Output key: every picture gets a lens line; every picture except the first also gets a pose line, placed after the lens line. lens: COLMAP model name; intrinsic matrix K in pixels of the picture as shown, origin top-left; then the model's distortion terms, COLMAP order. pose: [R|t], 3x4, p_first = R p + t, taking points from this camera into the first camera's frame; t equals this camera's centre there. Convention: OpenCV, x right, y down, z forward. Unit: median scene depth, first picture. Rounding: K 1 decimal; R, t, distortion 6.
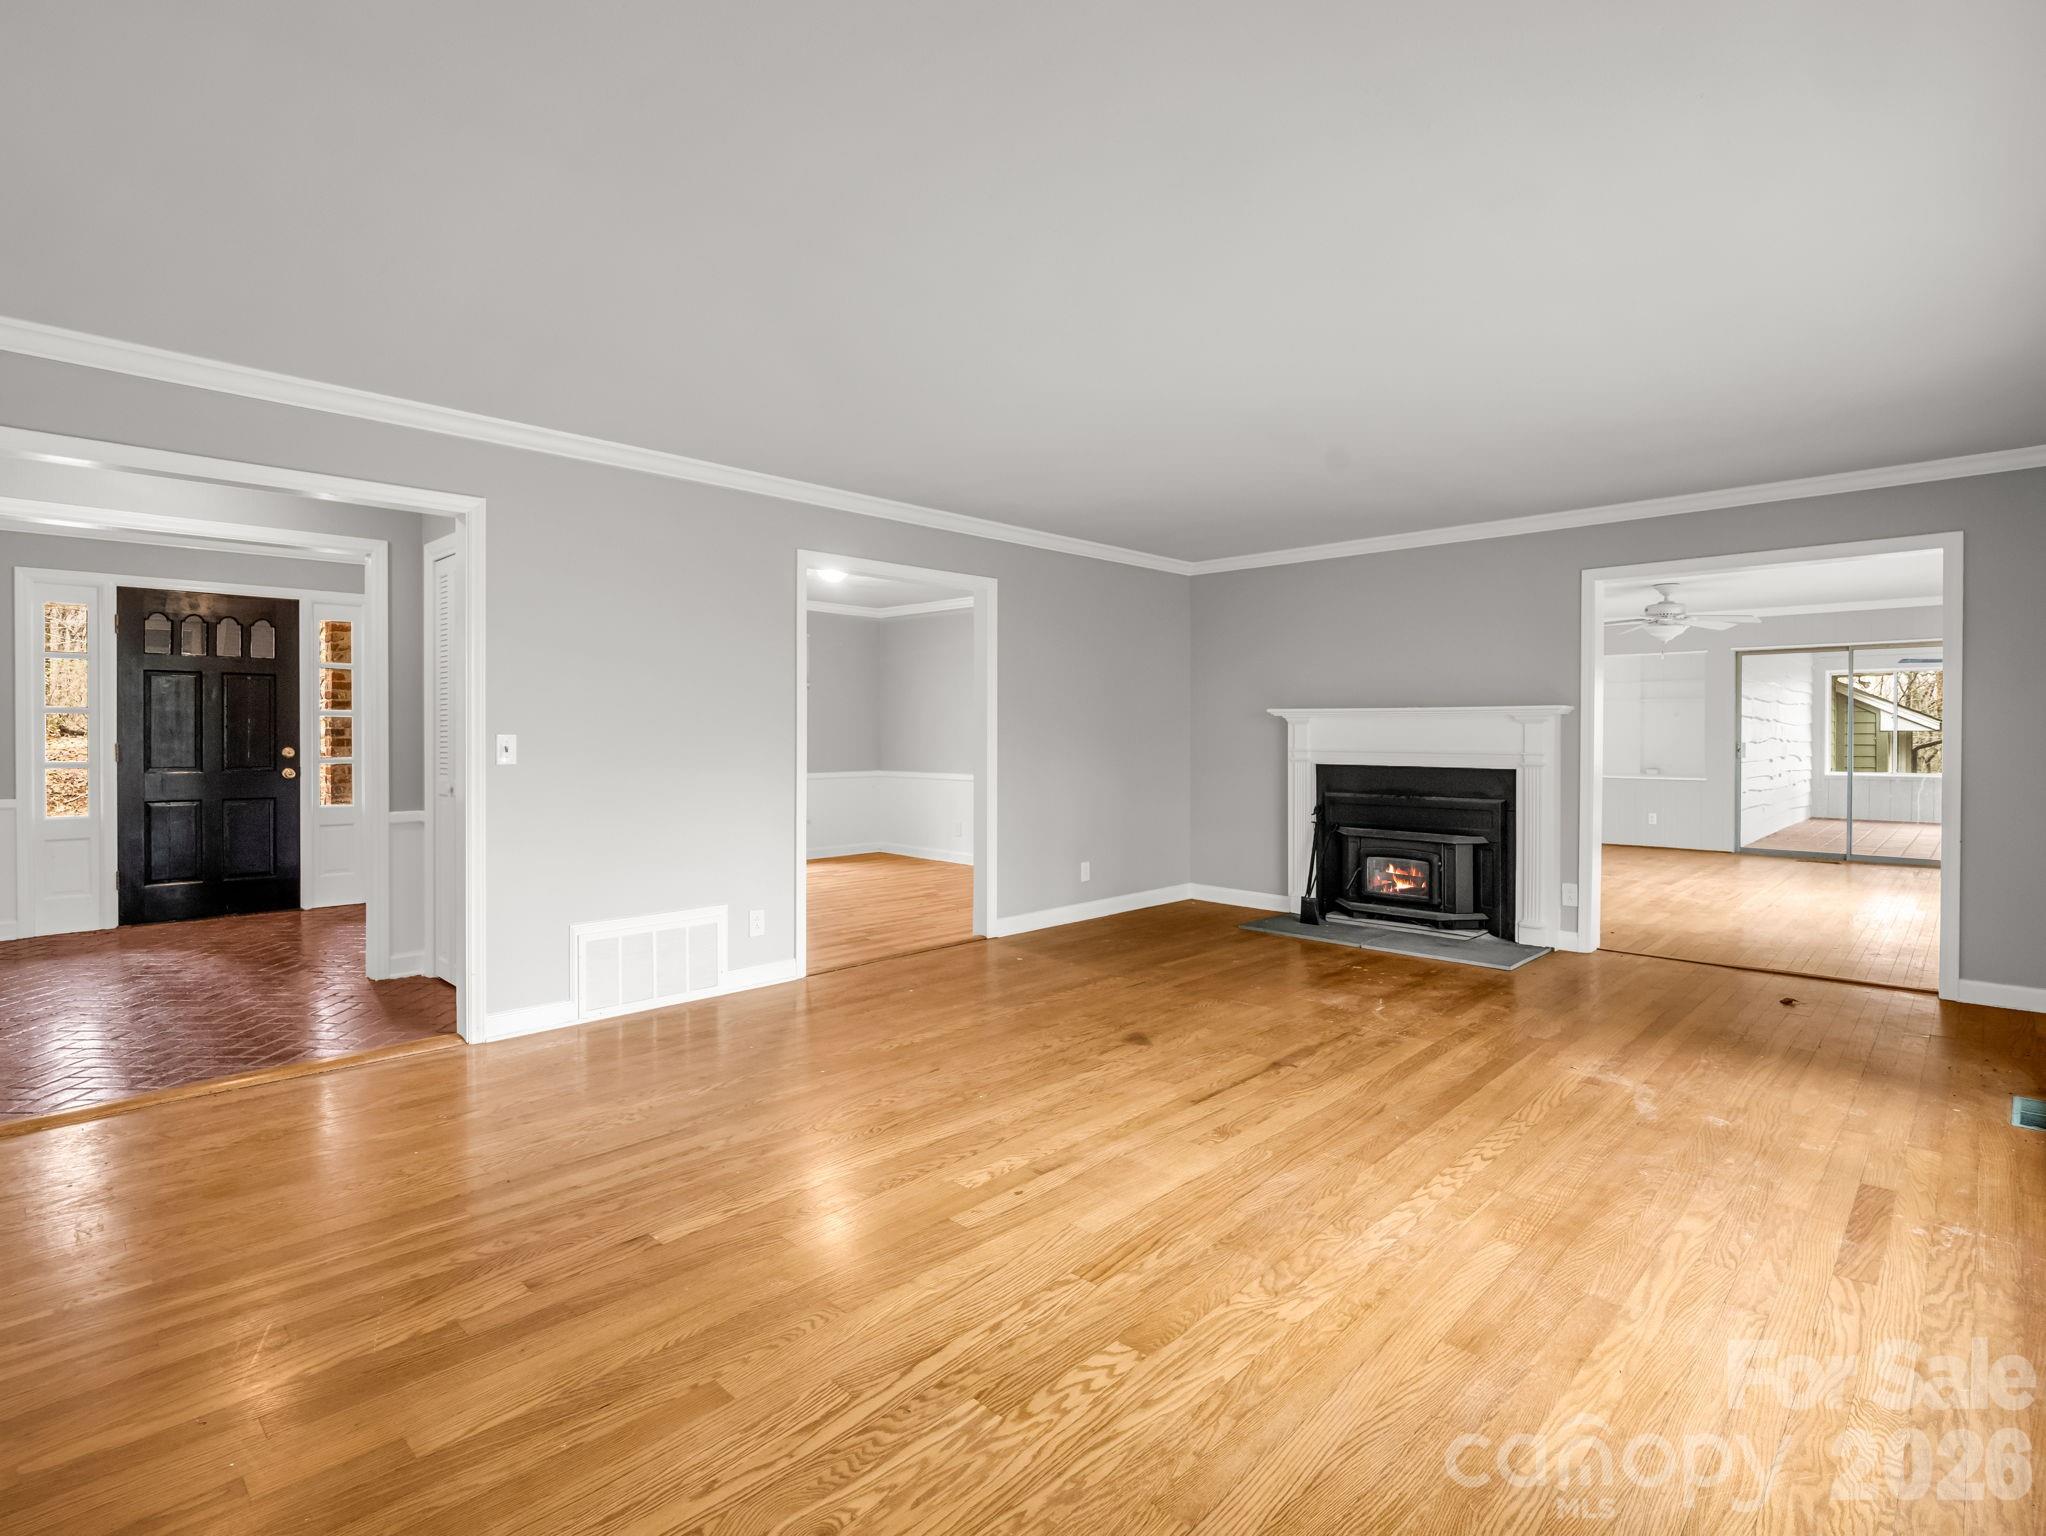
lens RADIAL K [[1023.9, 0, 1024.3], [0, 1023.9, 739.6], [0, 0, 1]] dist [-0.030751, 0.000262]
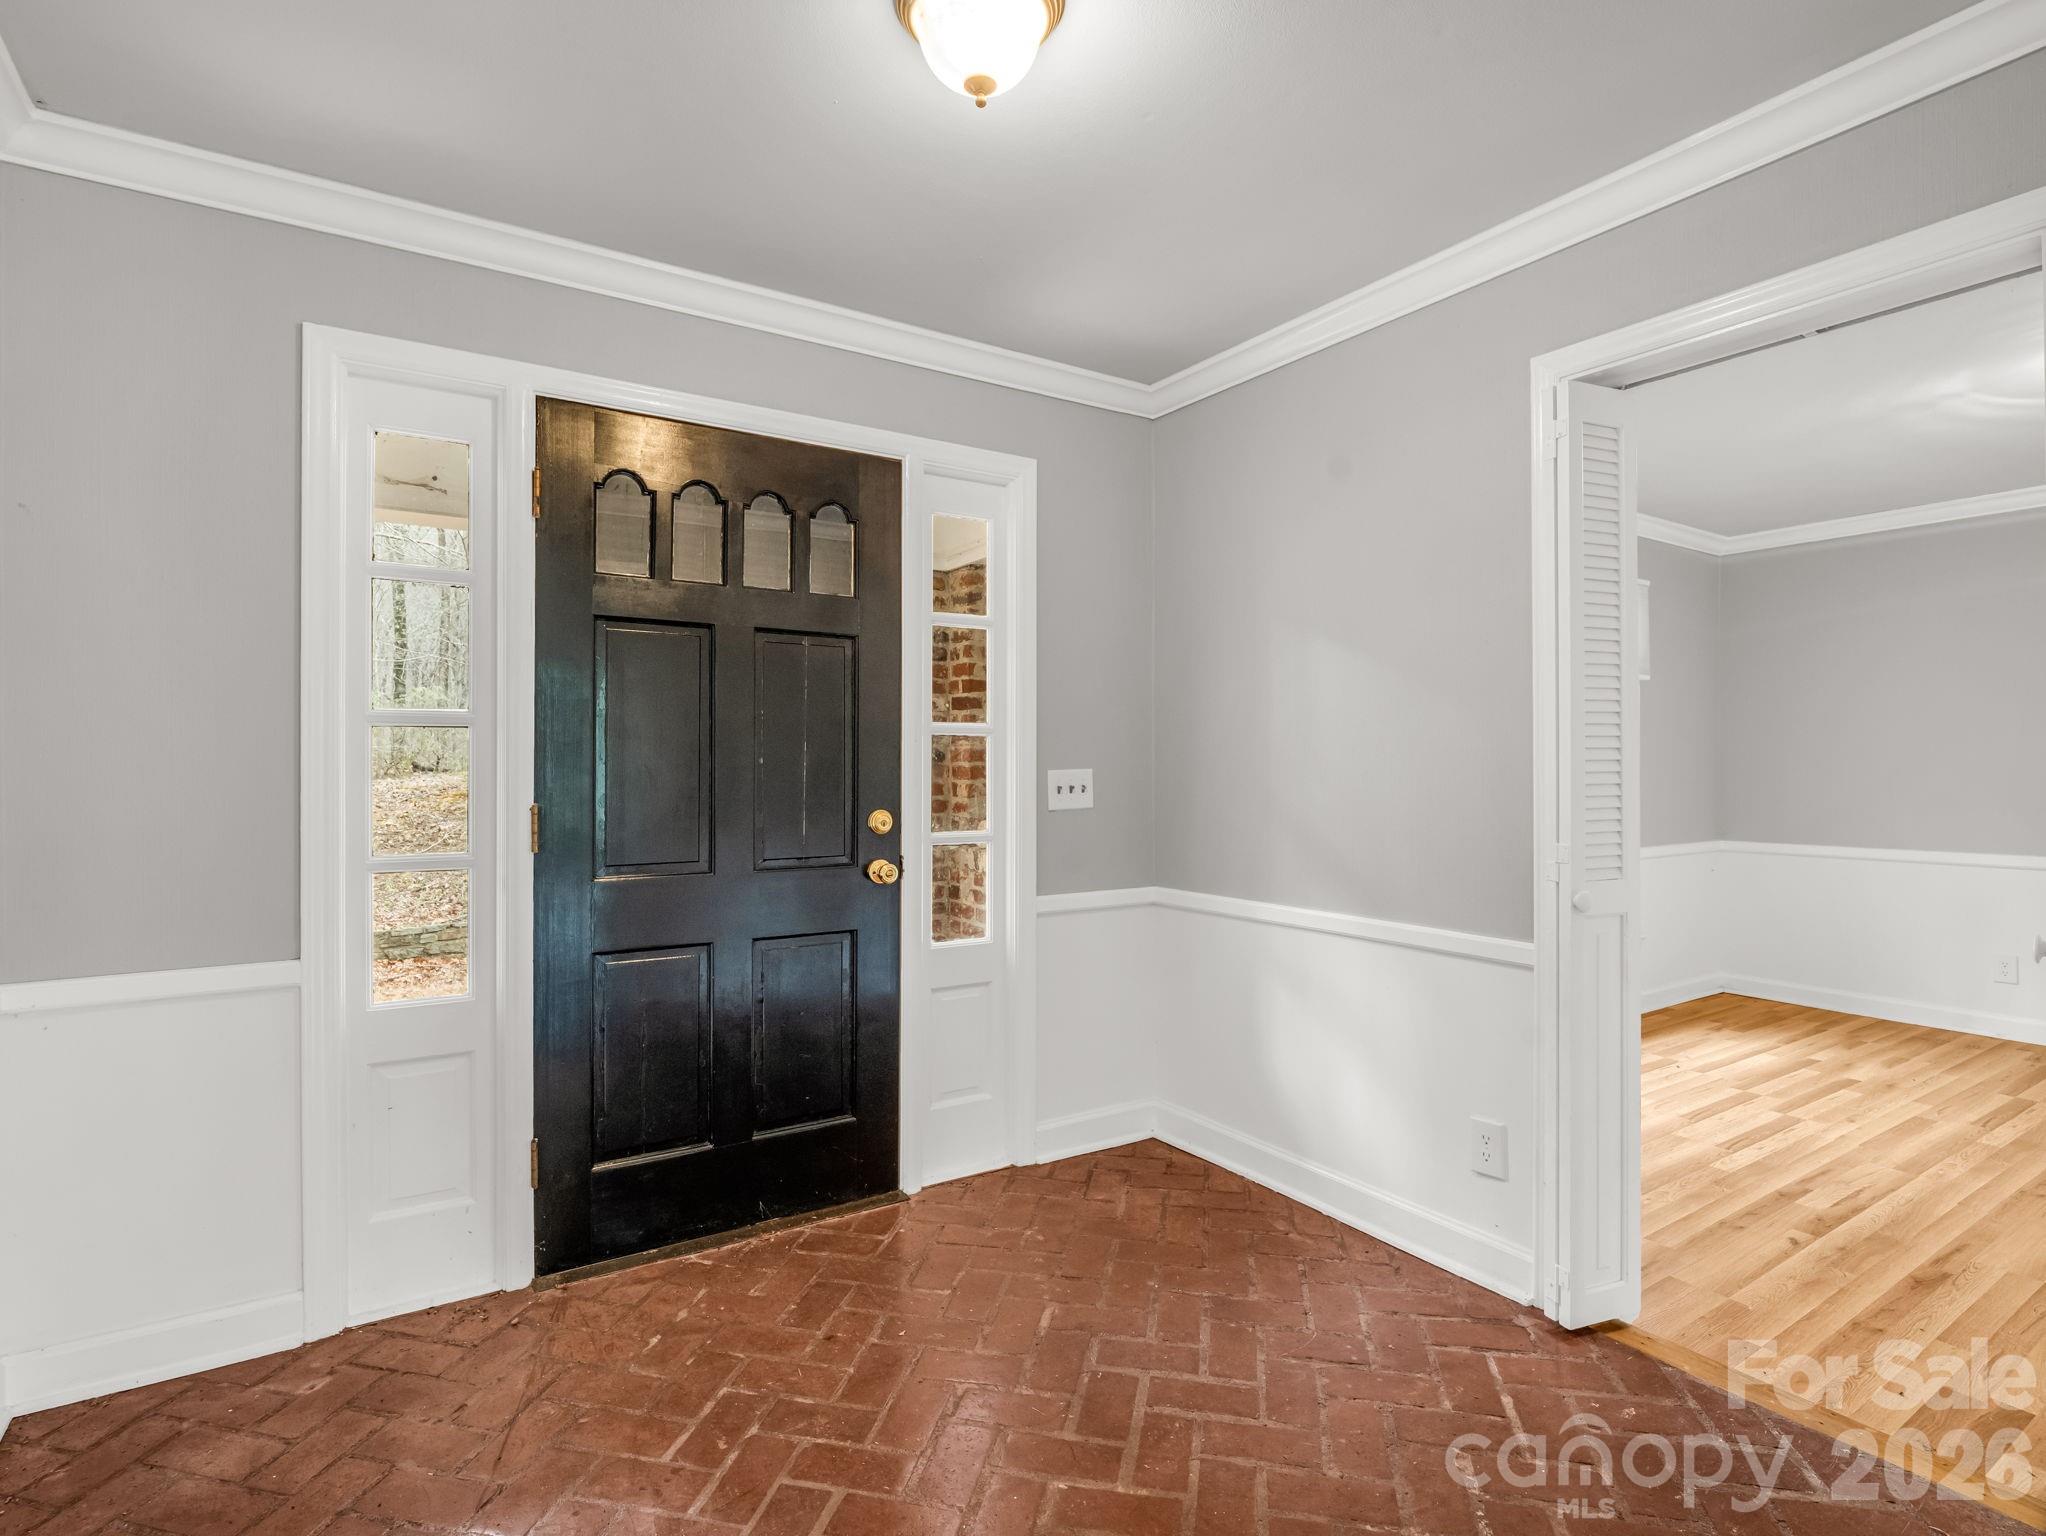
lens RADIAL K [[1053.4, 0, 1045.7], [0, 1053.4, 766.8], [0, 0, 1]] dist [-0.015209, 0.000803]
pose [[0.974384, -0.001841, -0.224884, -0.573384], [0.000256, 0.999975, -0.007076, -0.007160], [0.224891, 0.006837, 0.974360, 0.595436]]
